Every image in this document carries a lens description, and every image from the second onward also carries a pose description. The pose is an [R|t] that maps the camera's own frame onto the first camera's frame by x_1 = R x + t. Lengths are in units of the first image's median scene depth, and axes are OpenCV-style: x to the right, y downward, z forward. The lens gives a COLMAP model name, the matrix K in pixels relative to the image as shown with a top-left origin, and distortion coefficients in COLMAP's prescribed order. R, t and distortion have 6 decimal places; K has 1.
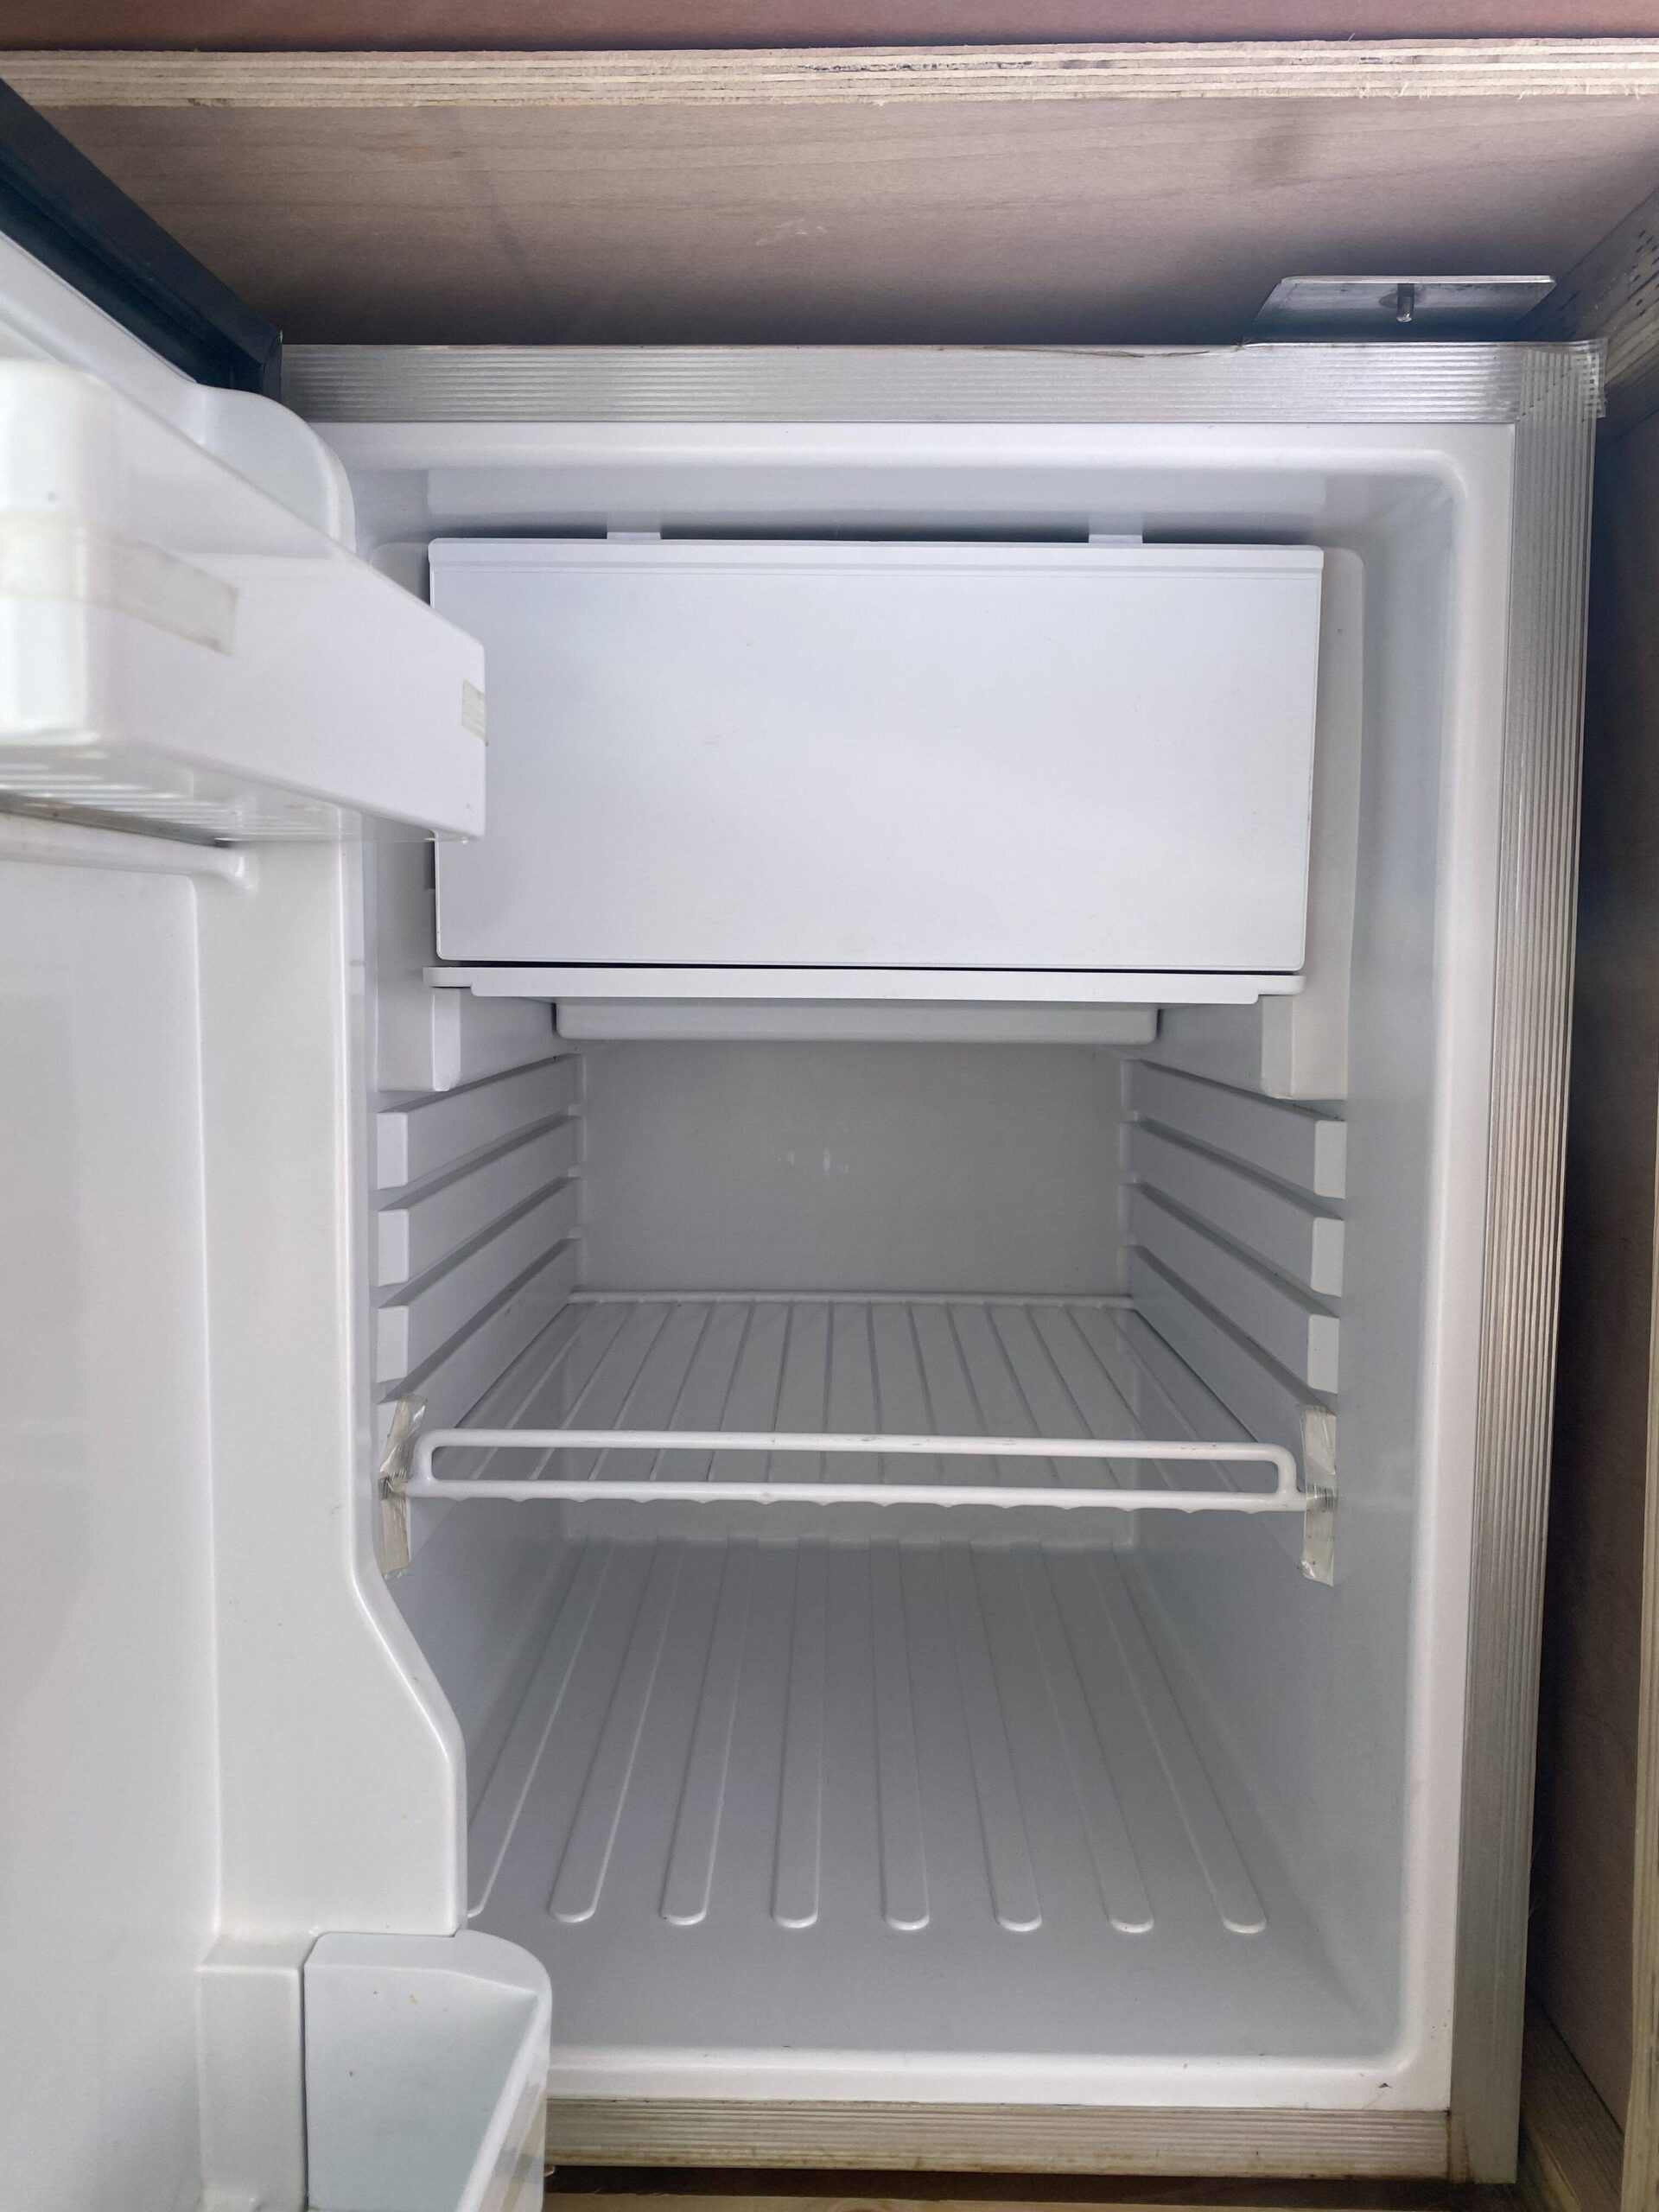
lens RADIAL K [[1676.4, 0, 823.1], [0, 1676.4, 1107.8], [0, 0, 1]] dist [0.000005, -0.003430]
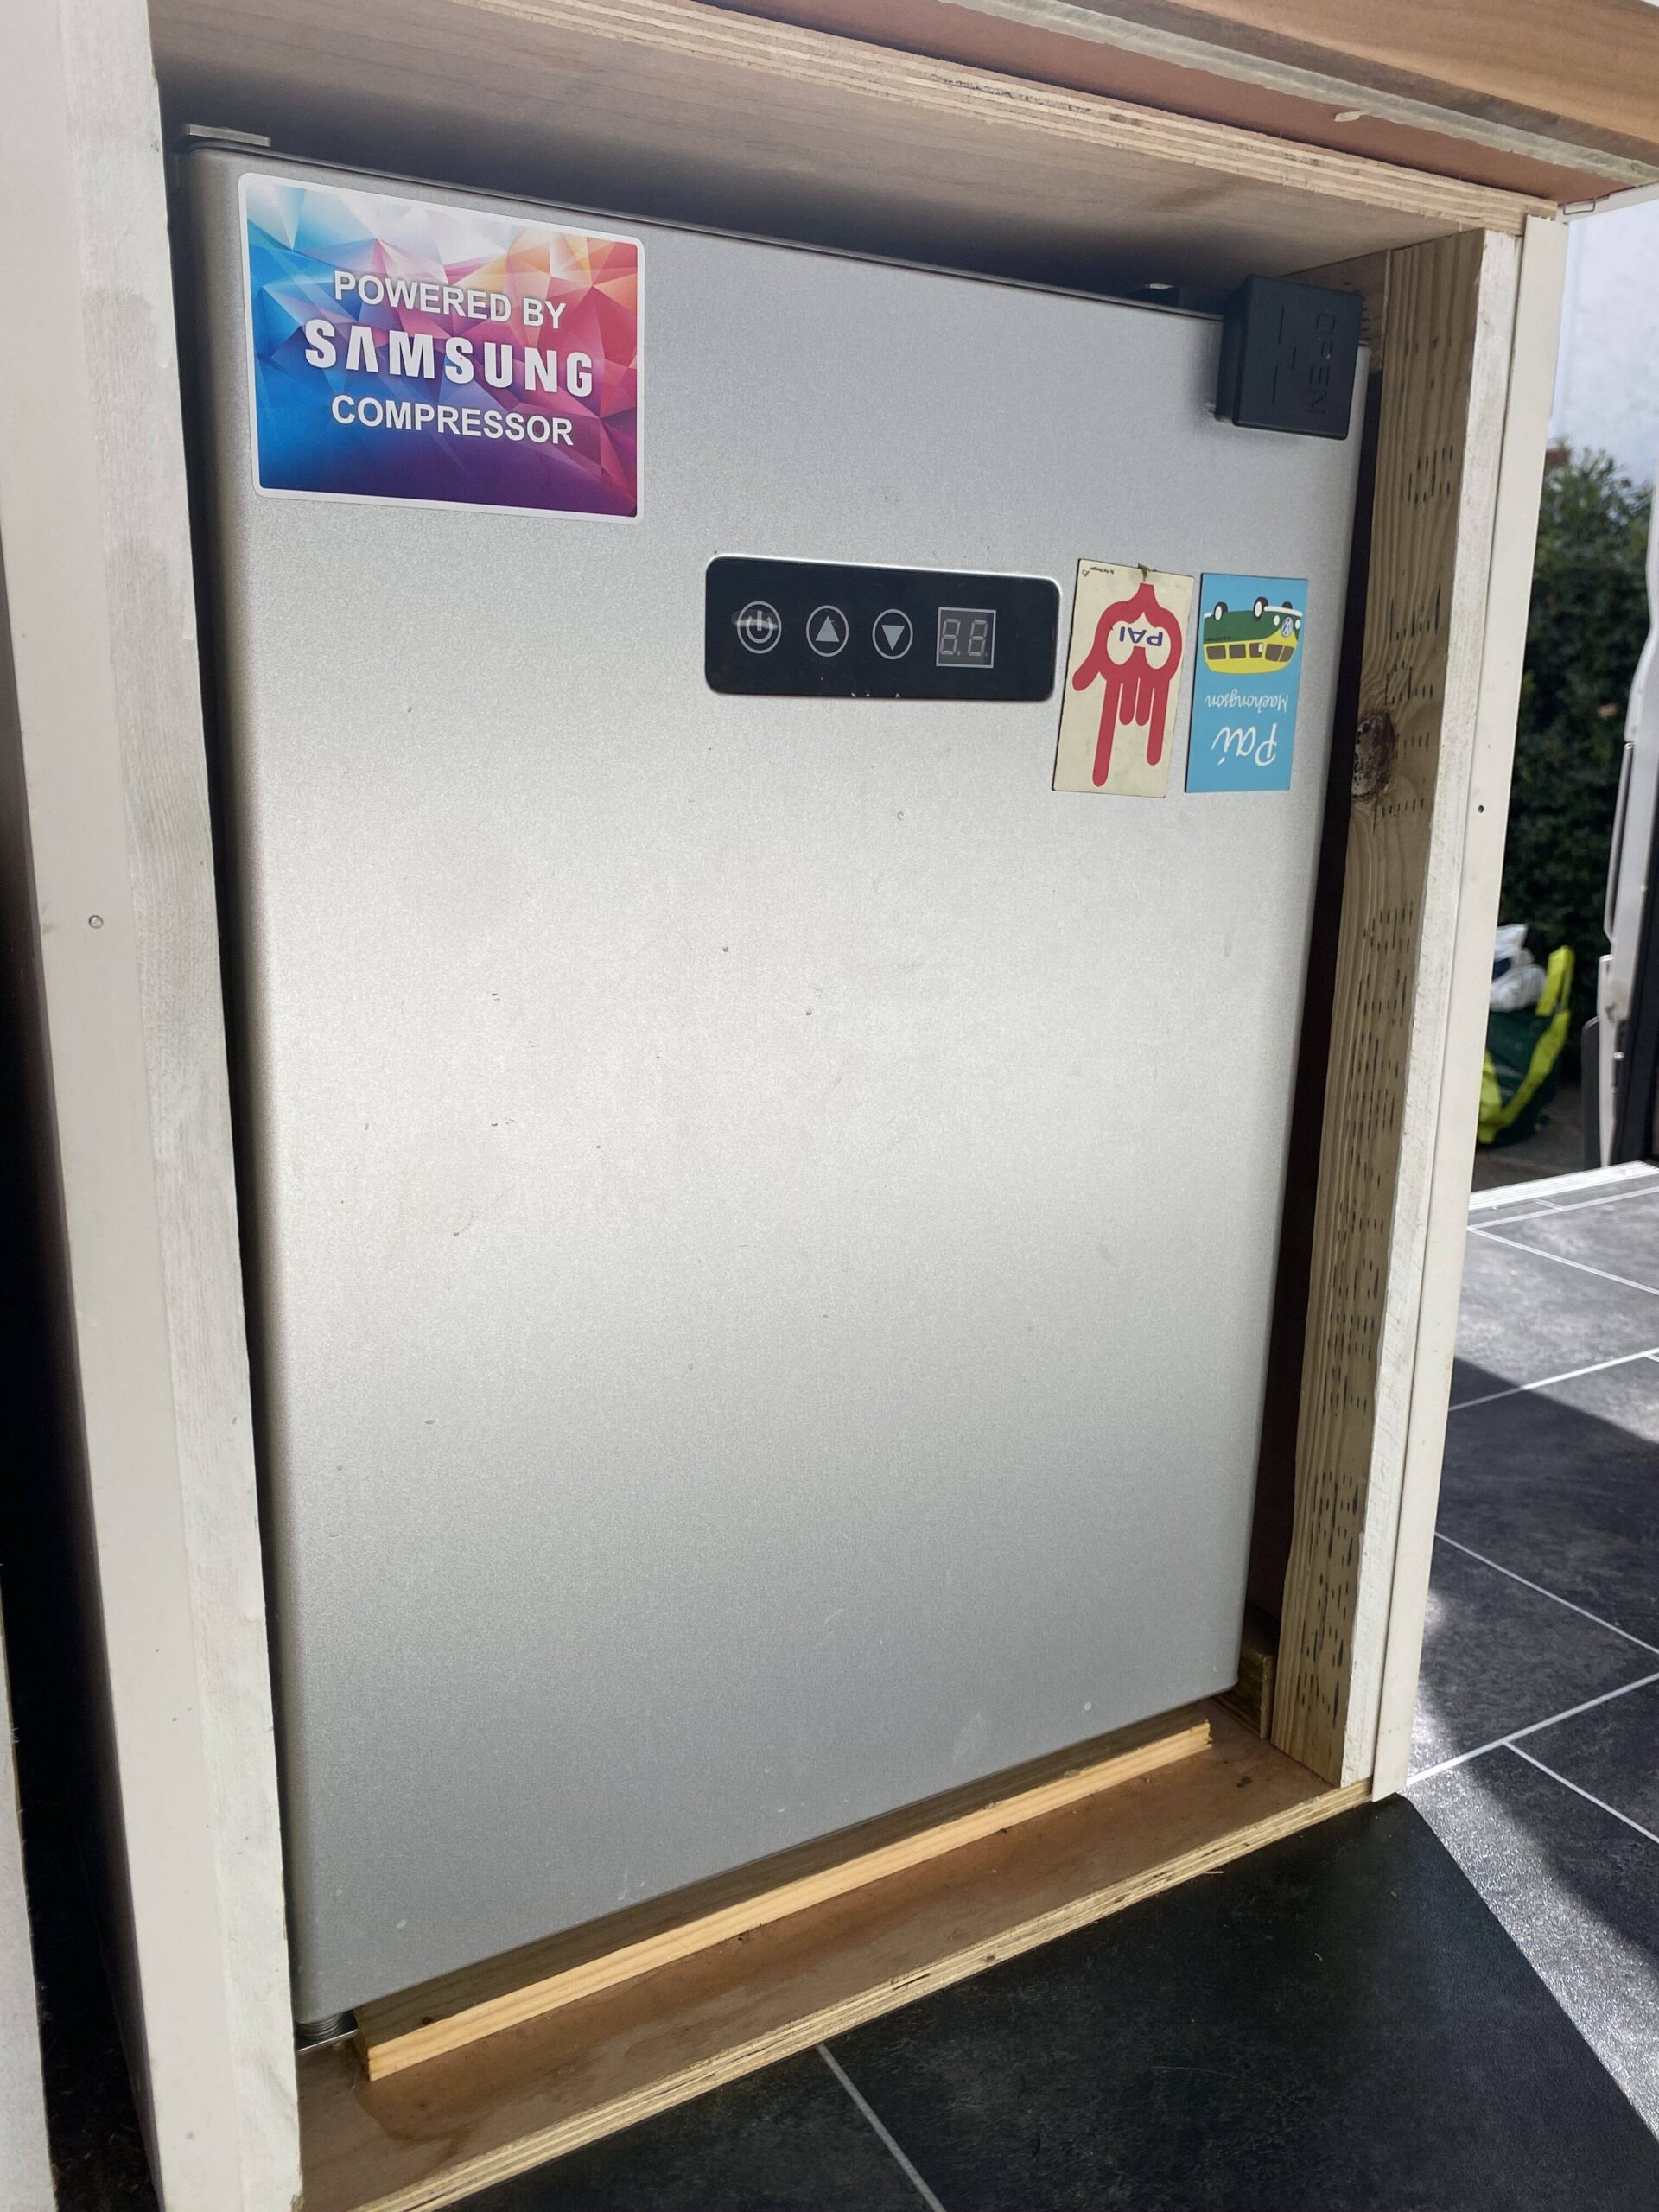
lens RADIAL K [[1676.4, 0, 827.8], [0, 1676.4, 1104.3], [0, 0, 1]] dist [0.000005, -0.003430]
pose [[0.855588, -0.110925, 0.505634, -0.735747], [0.031667, 0.986158, 0.162756, -0.114803], [-0.516689, -0.123240, 0.847257, -0.023422]]
